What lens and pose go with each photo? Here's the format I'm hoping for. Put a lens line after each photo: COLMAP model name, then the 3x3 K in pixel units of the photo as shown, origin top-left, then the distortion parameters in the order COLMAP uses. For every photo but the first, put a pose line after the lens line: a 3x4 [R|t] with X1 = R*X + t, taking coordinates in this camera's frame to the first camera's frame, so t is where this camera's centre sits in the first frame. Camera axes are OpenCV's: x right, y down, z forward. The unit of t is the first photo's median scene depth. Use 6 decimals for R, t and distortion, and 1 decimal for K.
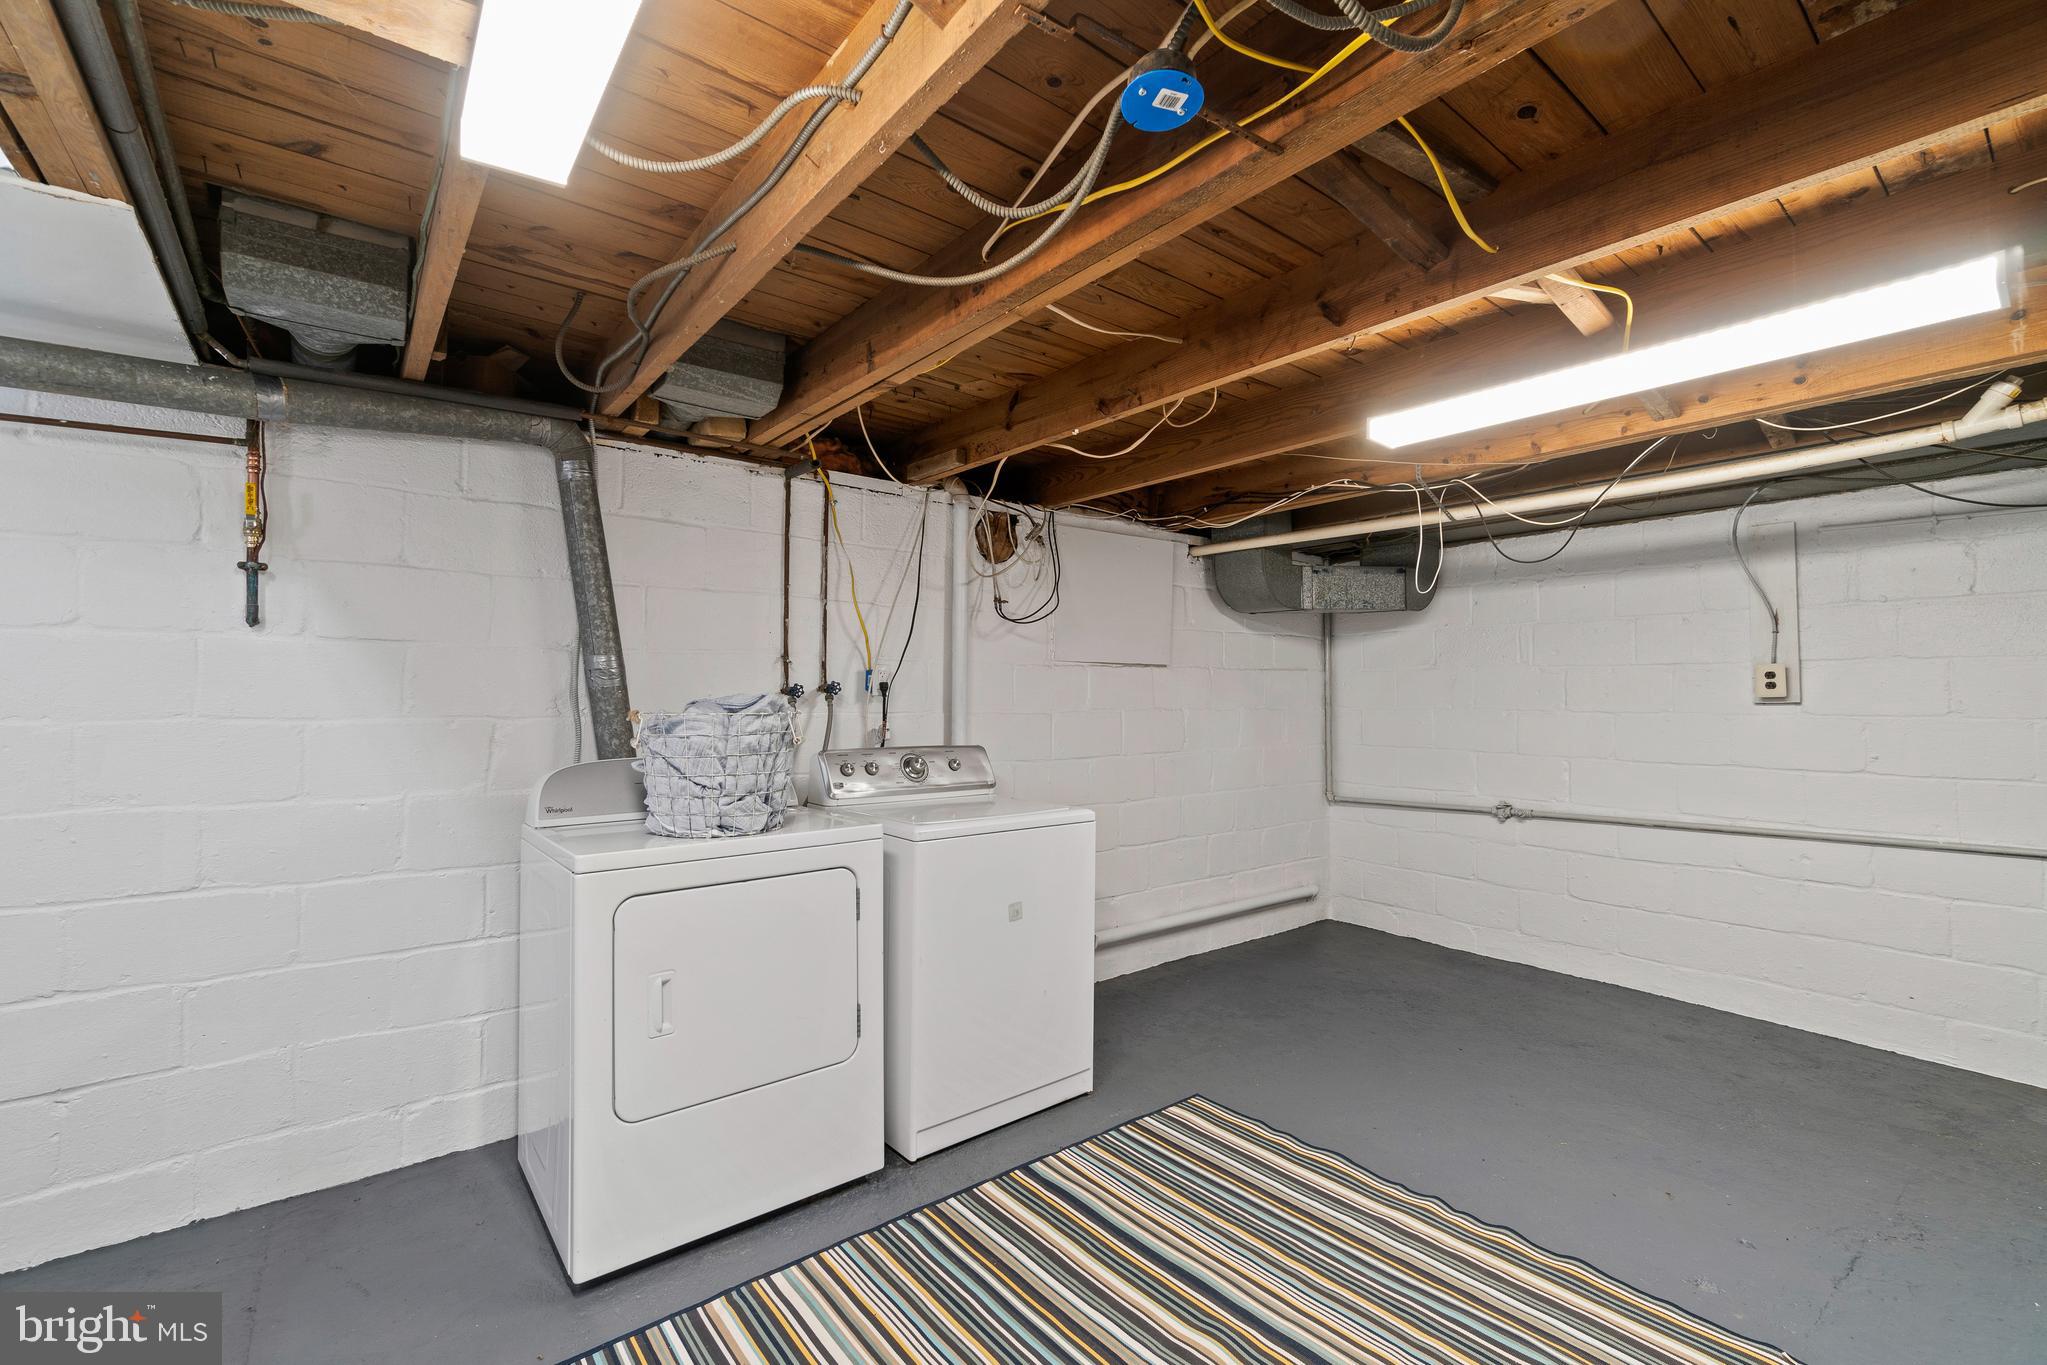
lens RADIAL K [[889.3, 0, 1024.8], [0, 889.3, 671.3], [0, 0, 1]] dist [-0.002214, -0.000017]
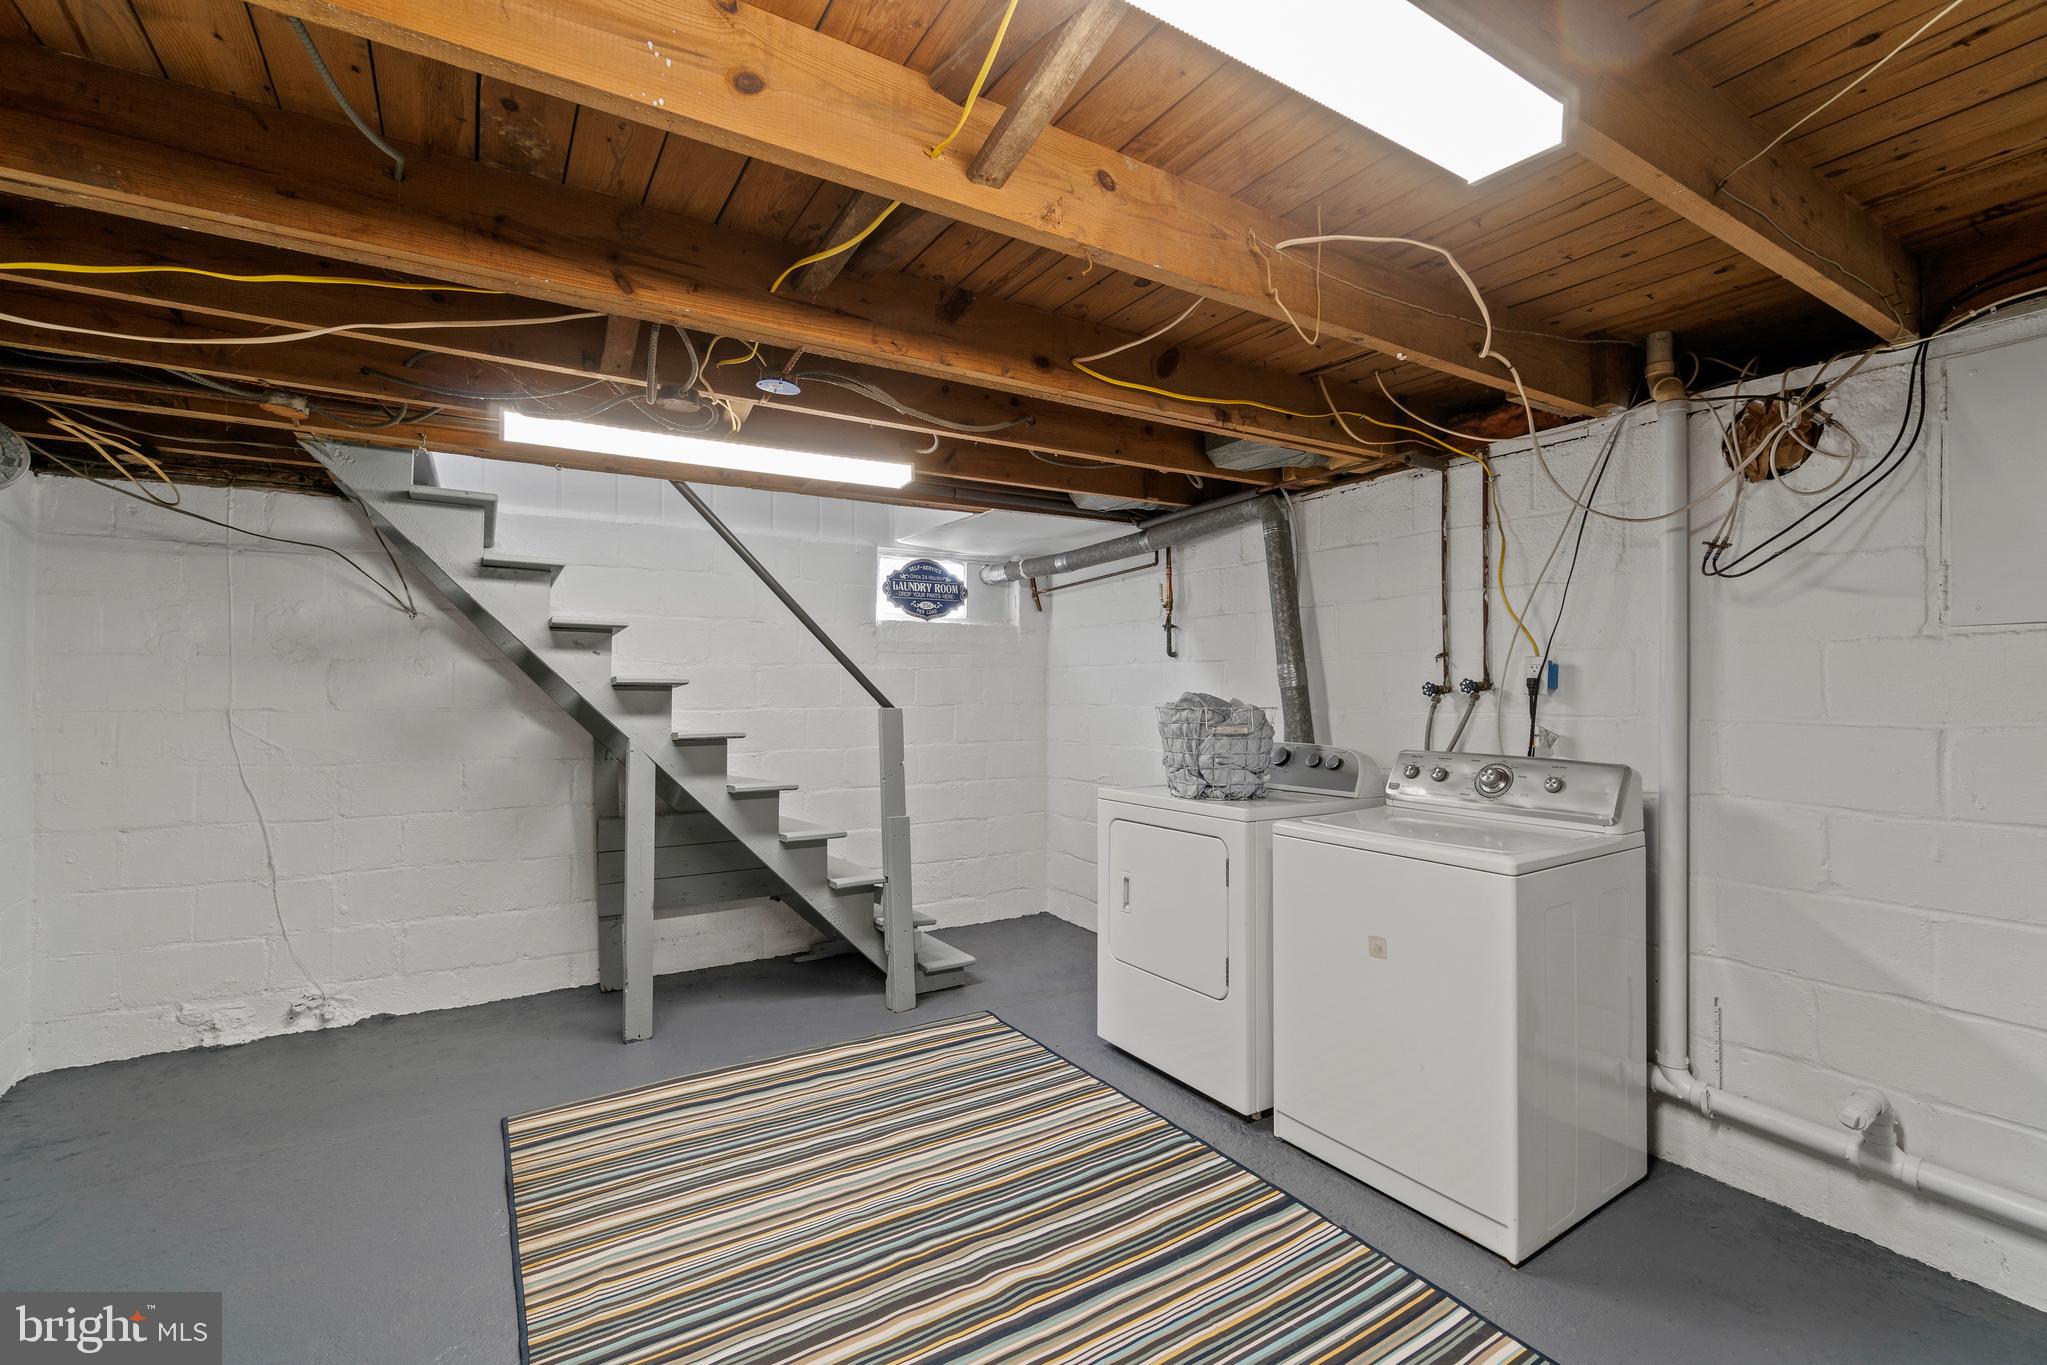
lens RADIAL K [[889.3, 0, 1024.8], [0, 889.3, 671.3], [0, 0, 1]] dist [-0.002214, -0.000017]
pose [[-0.125333, -0.024676, -0.991808, 0.899804], [0.026738, 0.999244, -0.028240, 0.020671], [0.991754, -0.030058, -0.124578, 0.789752]]
